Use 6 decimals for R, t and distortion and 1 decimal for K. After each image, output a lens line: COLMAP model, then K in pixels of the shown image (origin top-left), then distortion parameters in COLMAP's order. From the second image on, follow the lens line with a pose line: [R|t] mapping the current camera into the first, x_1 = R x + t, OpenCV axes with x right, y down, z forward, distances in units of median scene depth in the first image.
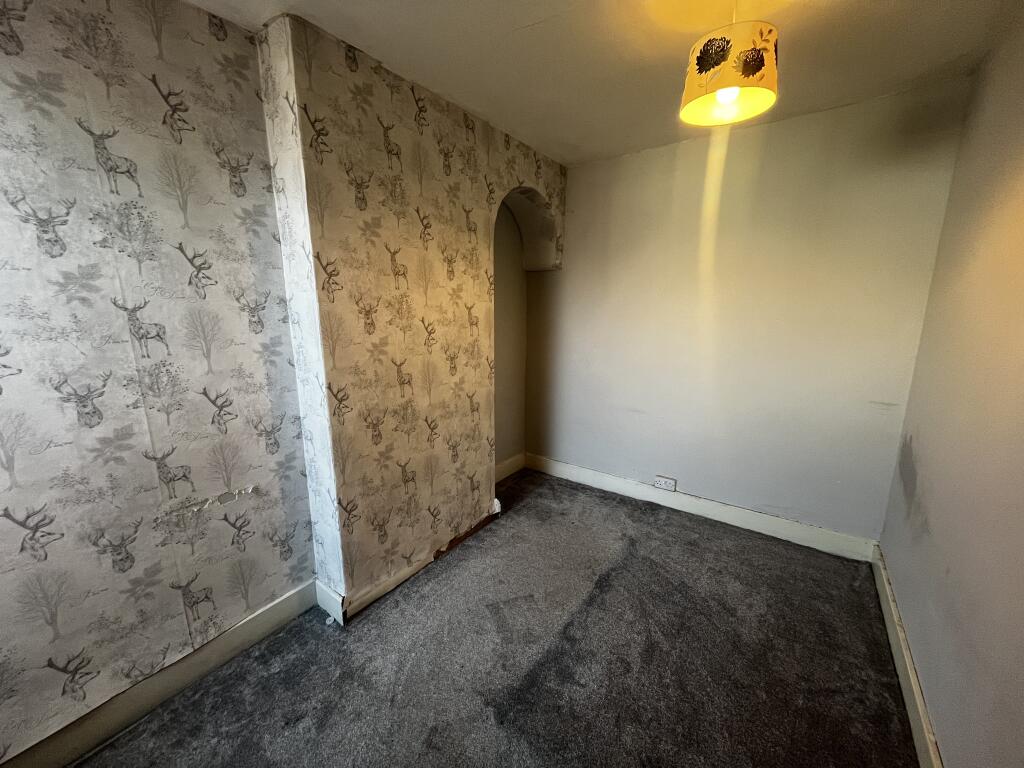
lens RADIAL K [[414.1, 0, 512.0], [0, 414.1, 387.1], [0, 0, 1]] dist [-0.001678, 0.000127]
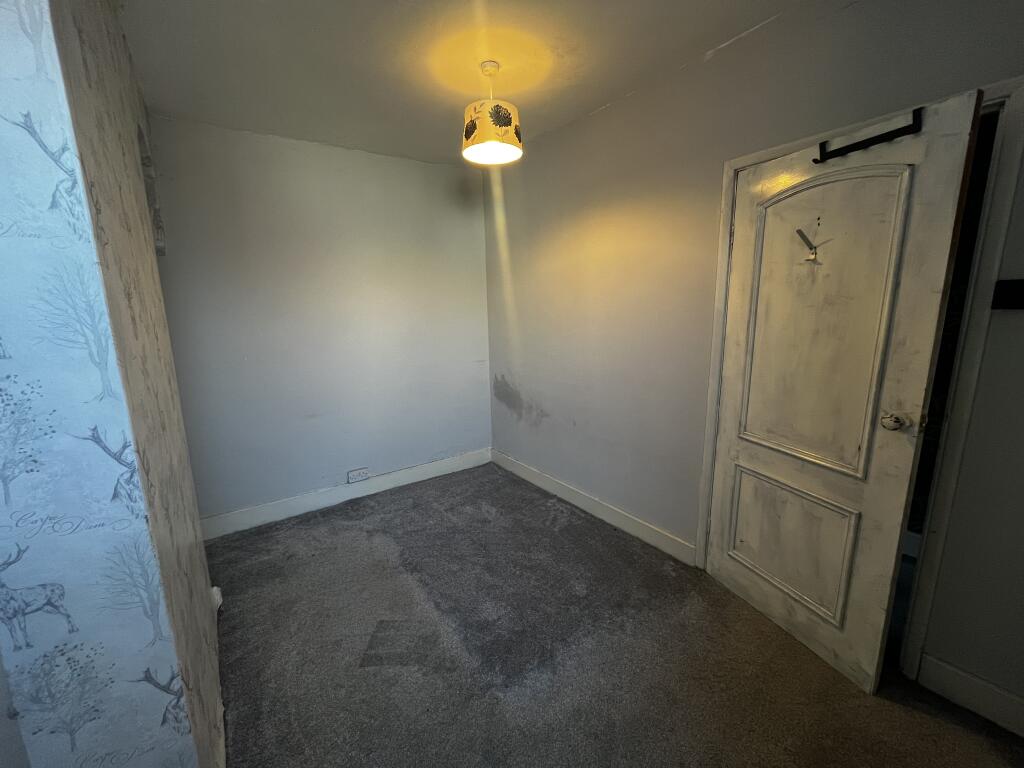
lens RADIAL K [[414.1, 0, 513.4], [0, 414.1, 382.6], [0, 0, 1]] dist [-0.001678, 0.000127]
pose [[0.324778, -0.176919, 0.929096, -0.489026], [0.223485, 0.968885, 0.106374, -0.015549], [-0.919007, 0.173091, 0.354211, 0.284425]]
